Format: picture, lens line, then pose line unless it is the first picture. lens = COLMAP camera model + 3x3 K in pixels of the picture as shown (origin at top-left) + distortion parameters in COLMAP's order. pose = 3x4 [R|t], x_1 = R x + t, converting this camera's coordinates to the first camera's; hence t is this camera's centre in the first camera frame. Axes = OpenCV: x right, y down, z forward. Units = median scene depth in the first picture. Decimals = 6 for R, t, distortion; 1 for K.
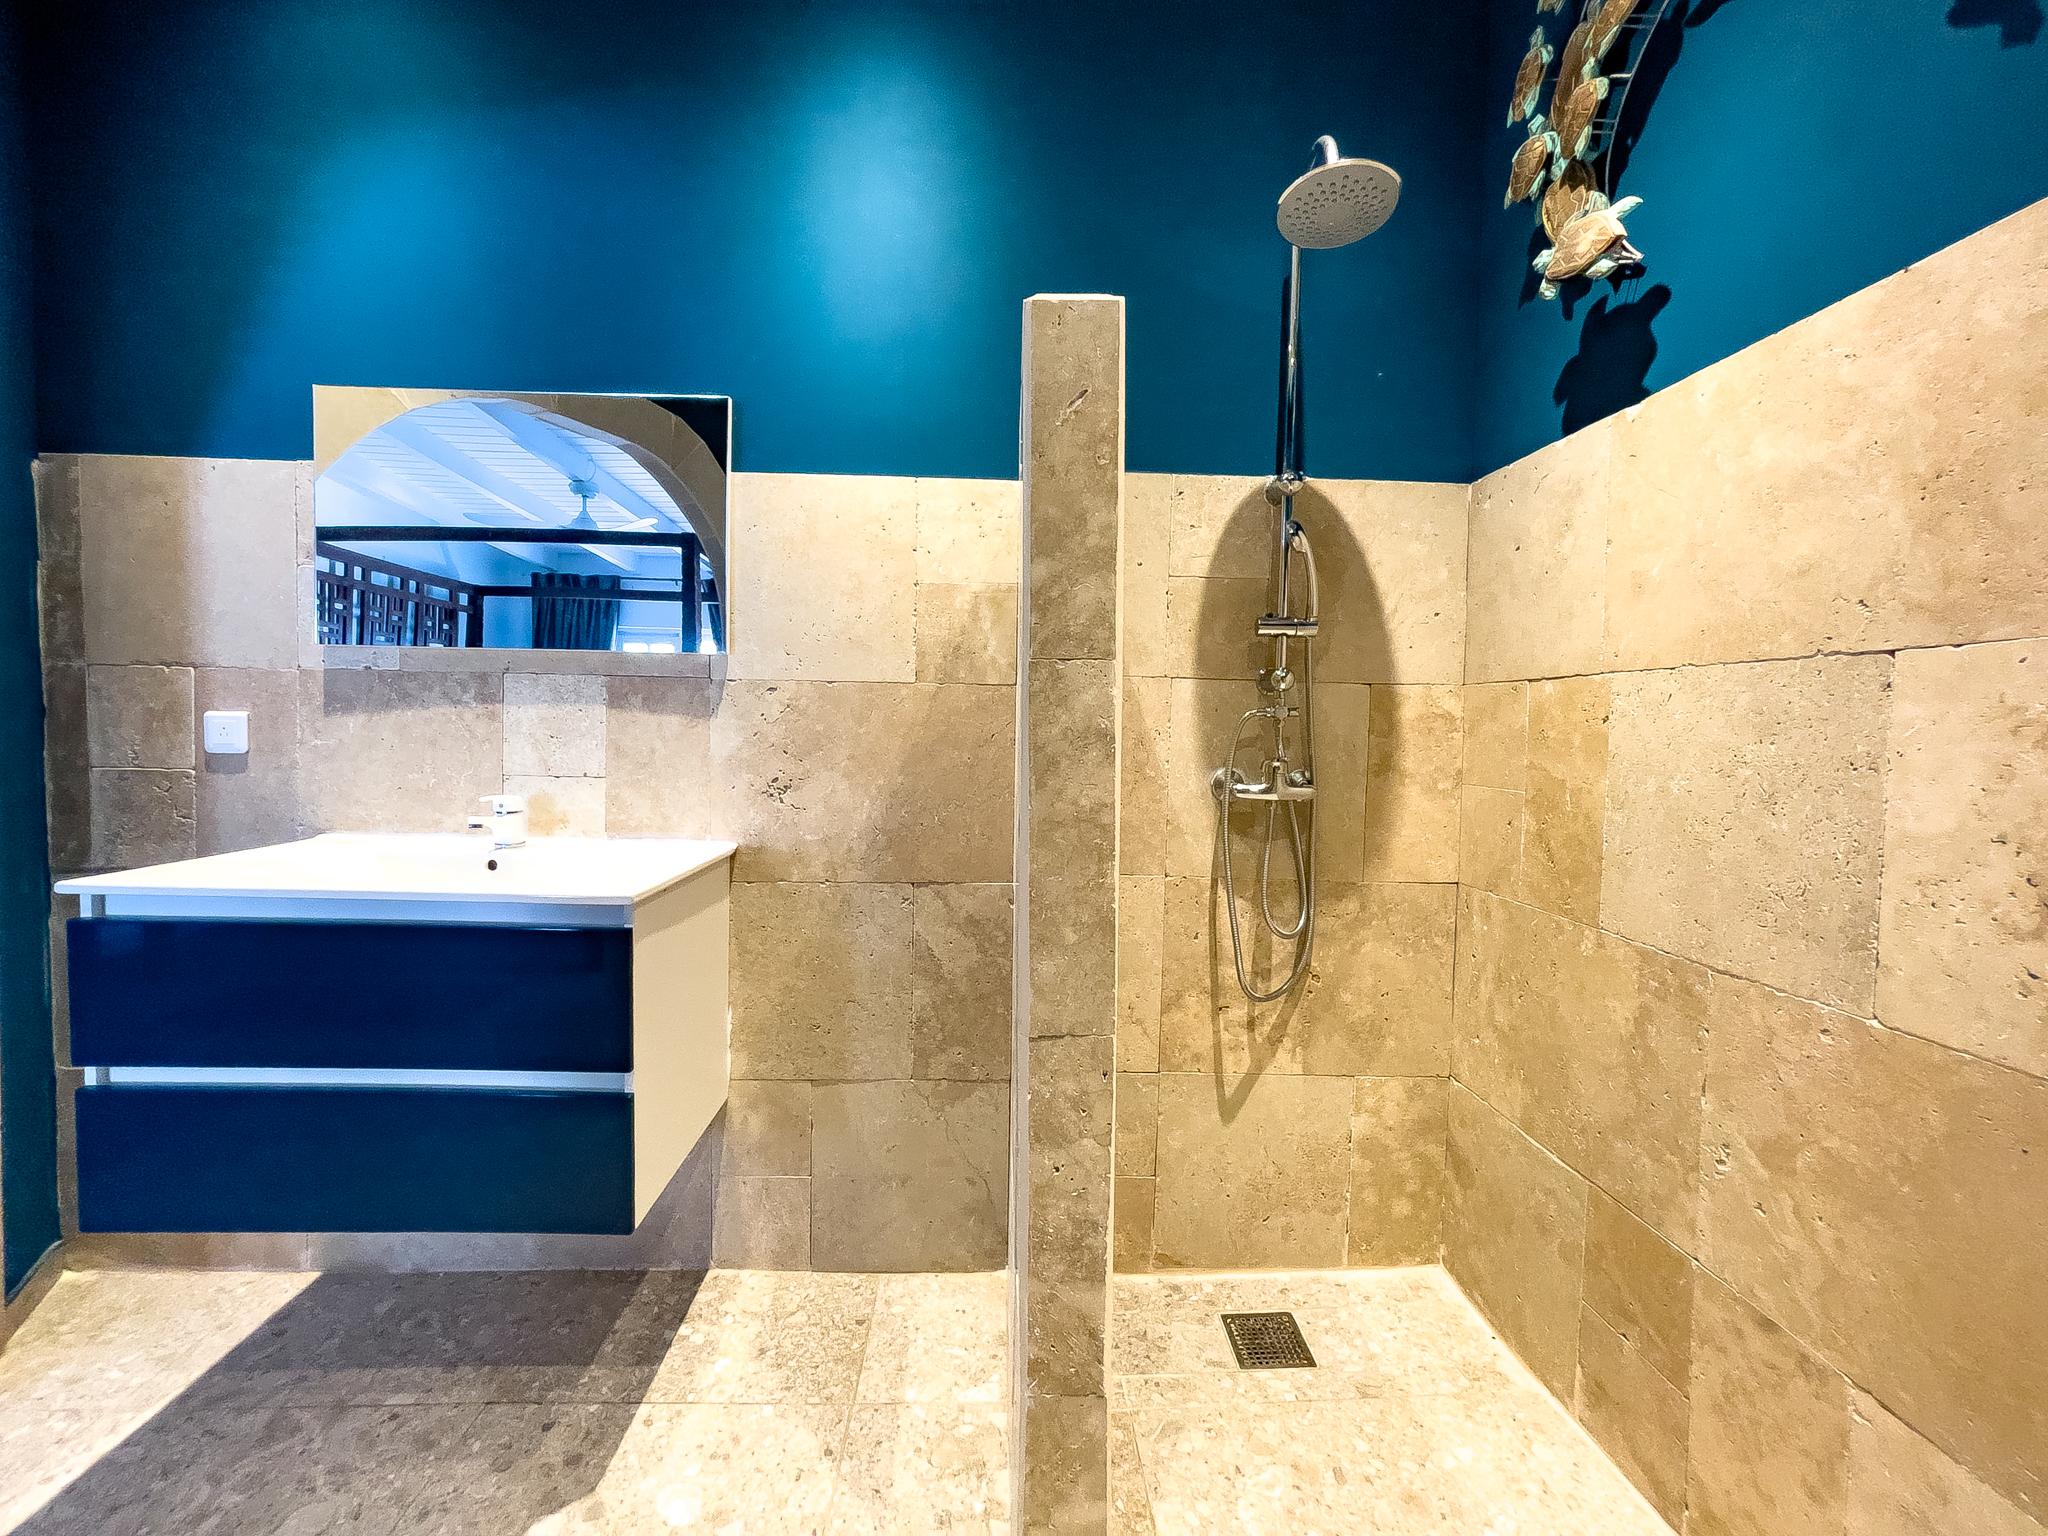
lens RADIAL K [[828.6, 0, 1033.7], [0, 828.6, 764.8], [0, 0, 1]] dist [-0.012365, 0.006167]
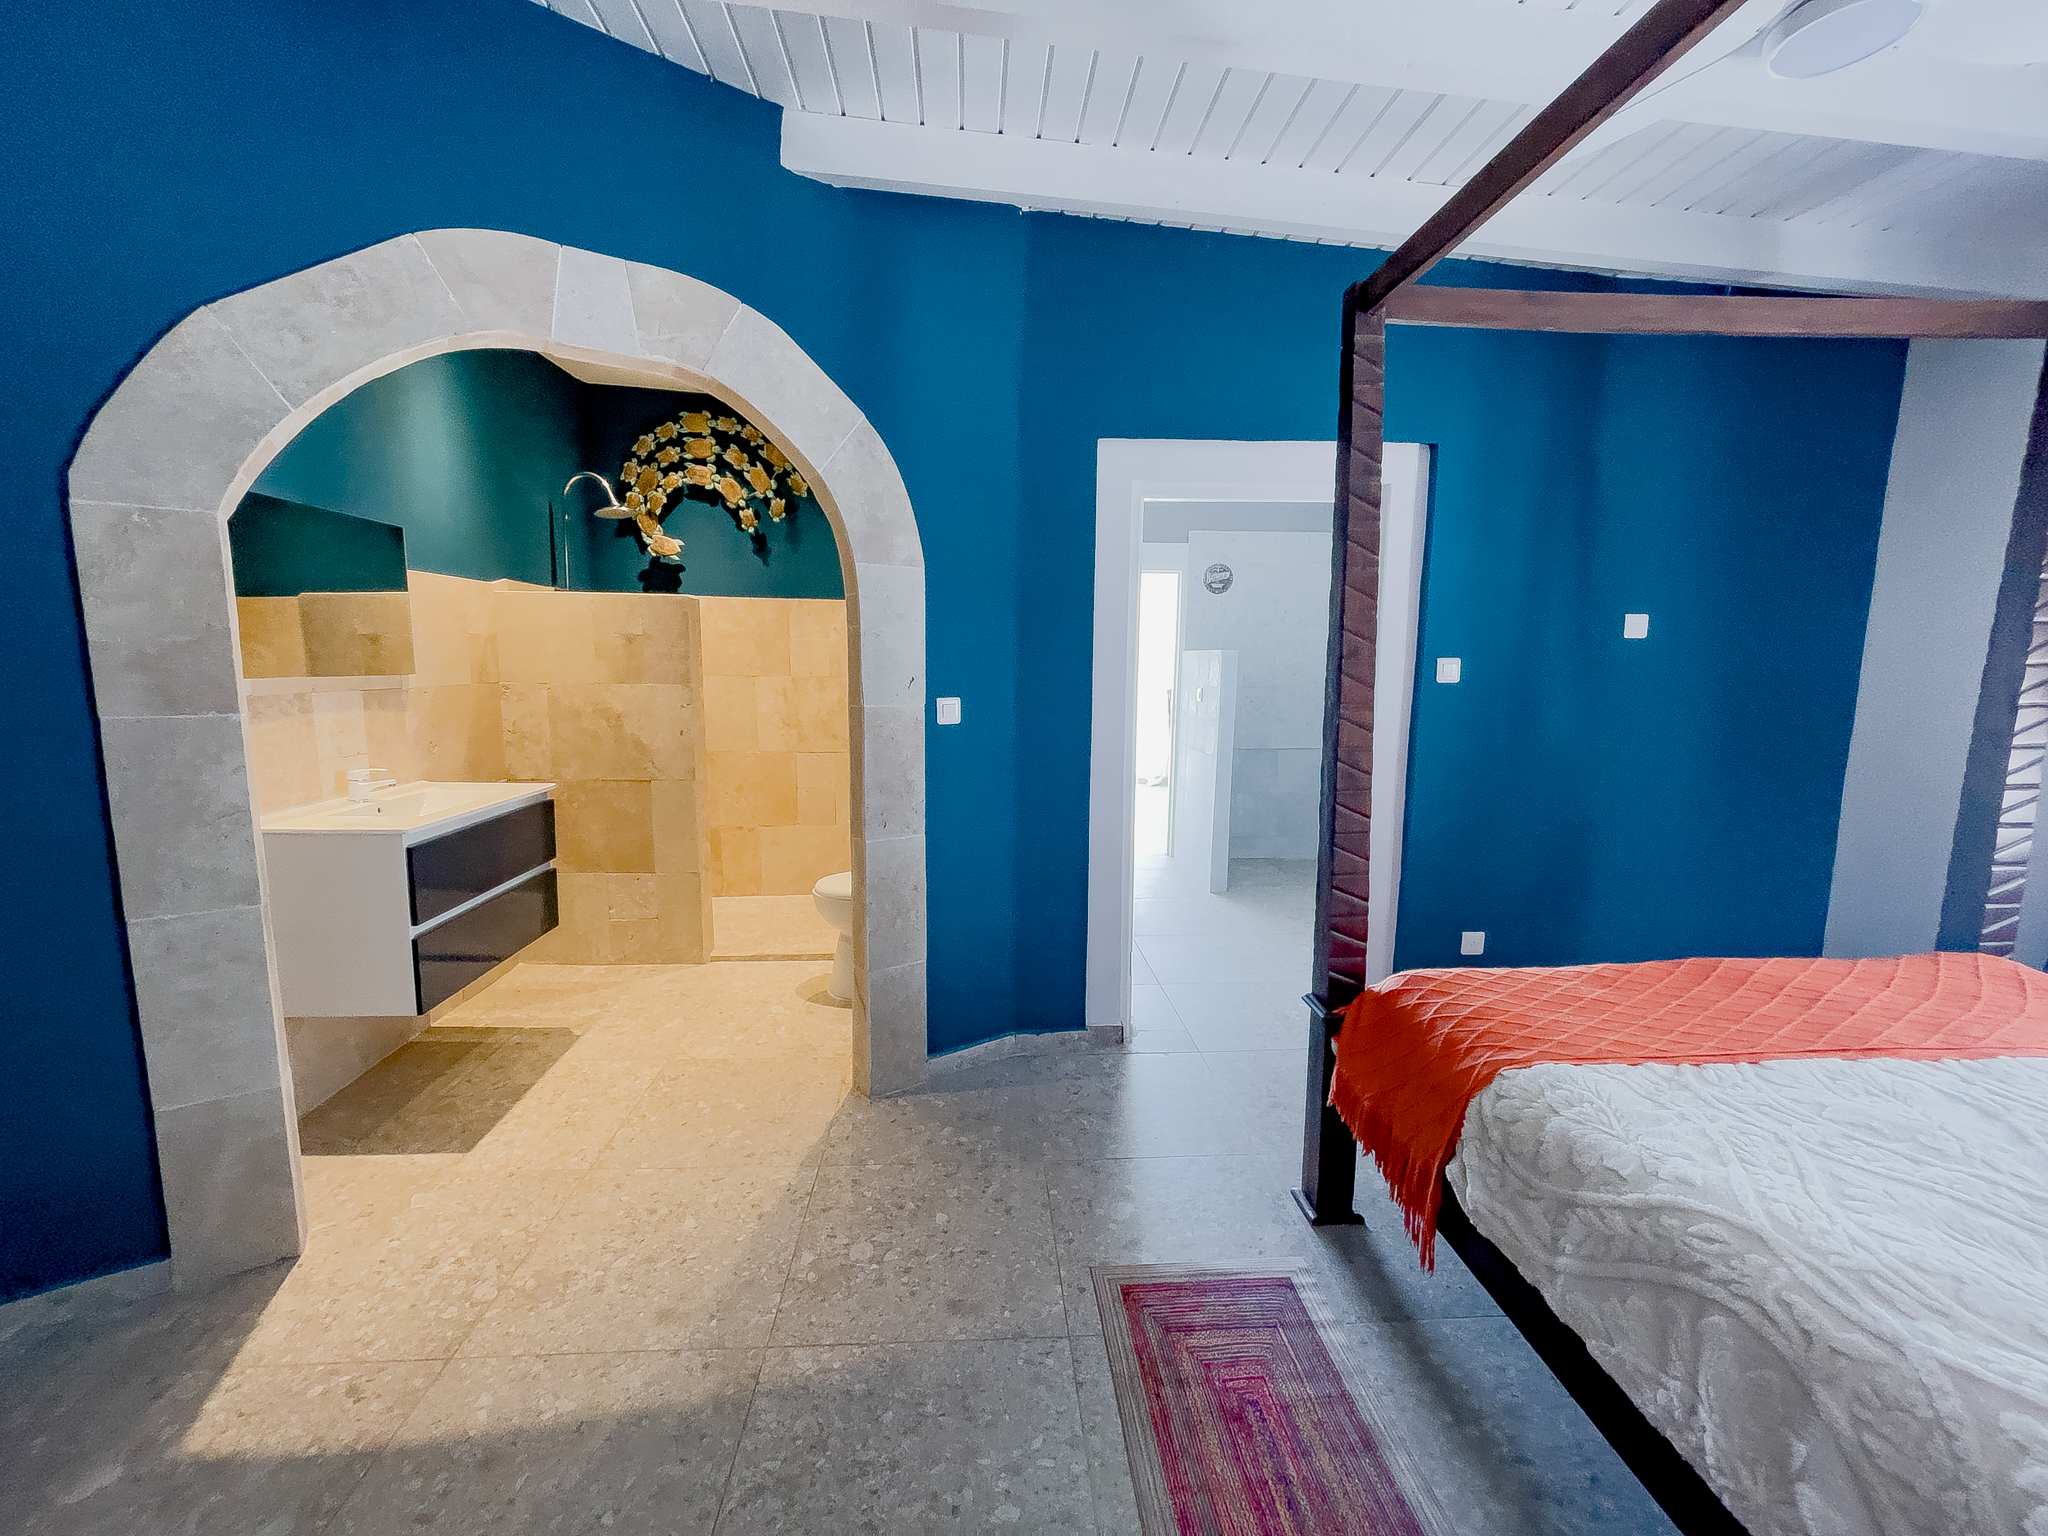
lens RADIAL K [[828.6, 0, 1021.0], [0, 828.6, 763.2], [0, 0, 1]] dist [-0.012365, 0.006167]
pose [[-0.035126, -0.145478, 0.988738, -2.179793], [0.031982, 0.988678, 0.146605, -0.162591], [-0.998871, 0.036771, -0.030076, -0.230306]]
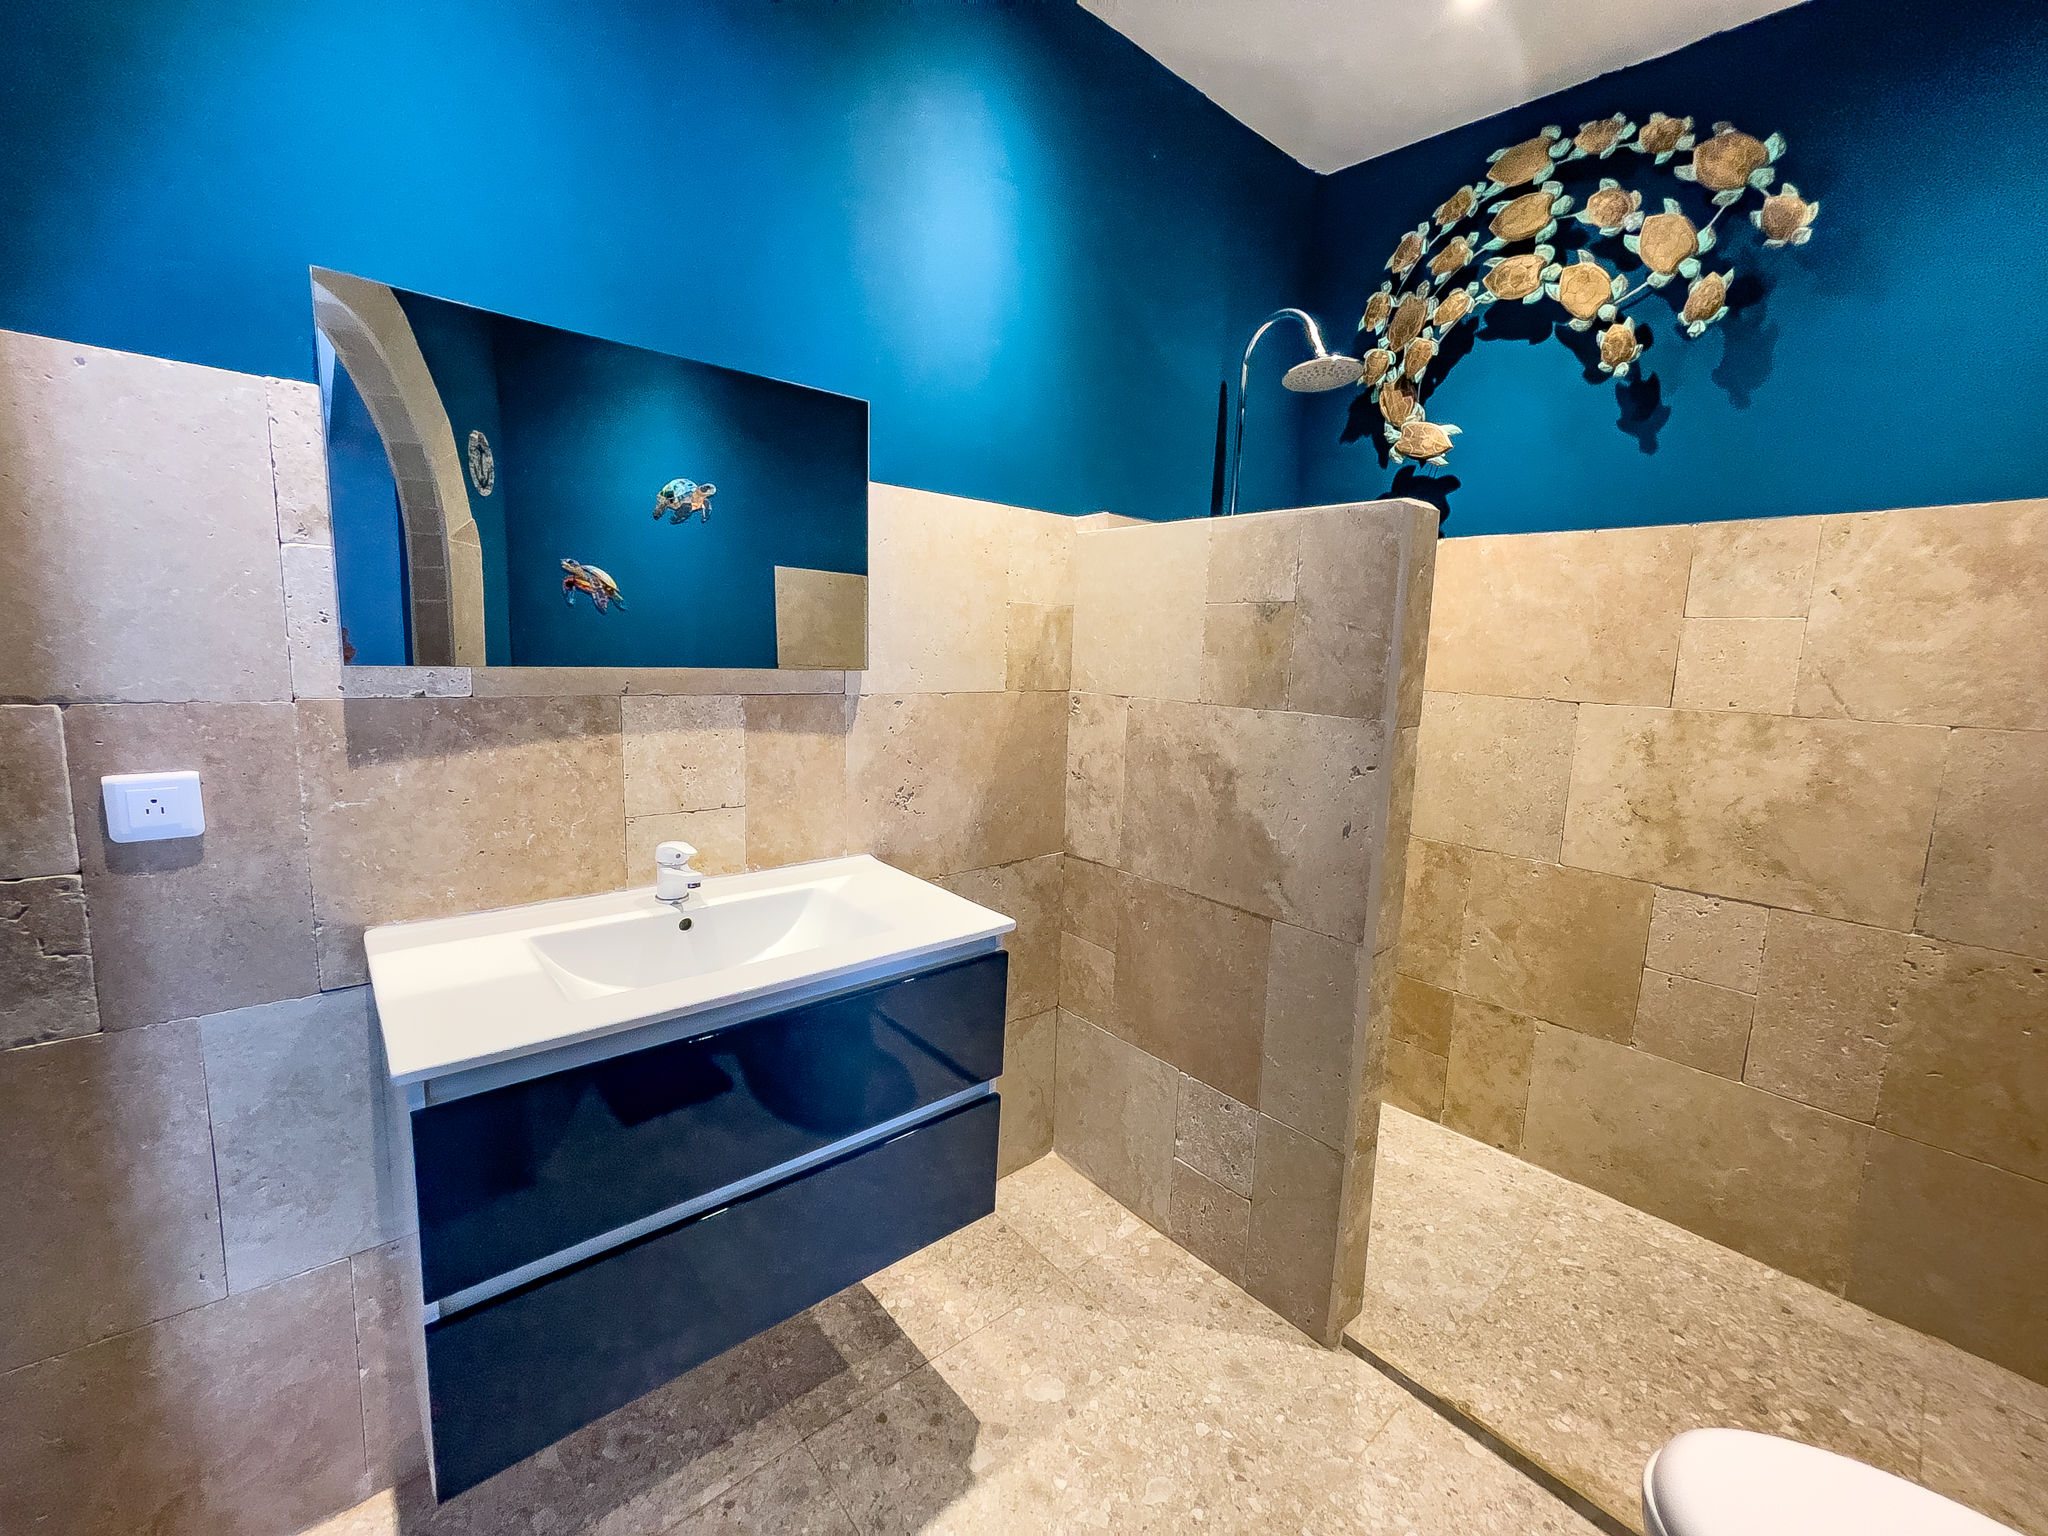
lens RADIAL K [[828.6, 0, 1026.8], [0, 828.6, 761.1], [0, 0, 1]] dist [-0.012365, 0.006167]
pose [[0.778928, -0.081548, 0.621788, -0.848175], [0.006898, 0.992563, 0.121534, -0.144749], [-0.627075, -0.090377, 0.773698, 0.103003]]
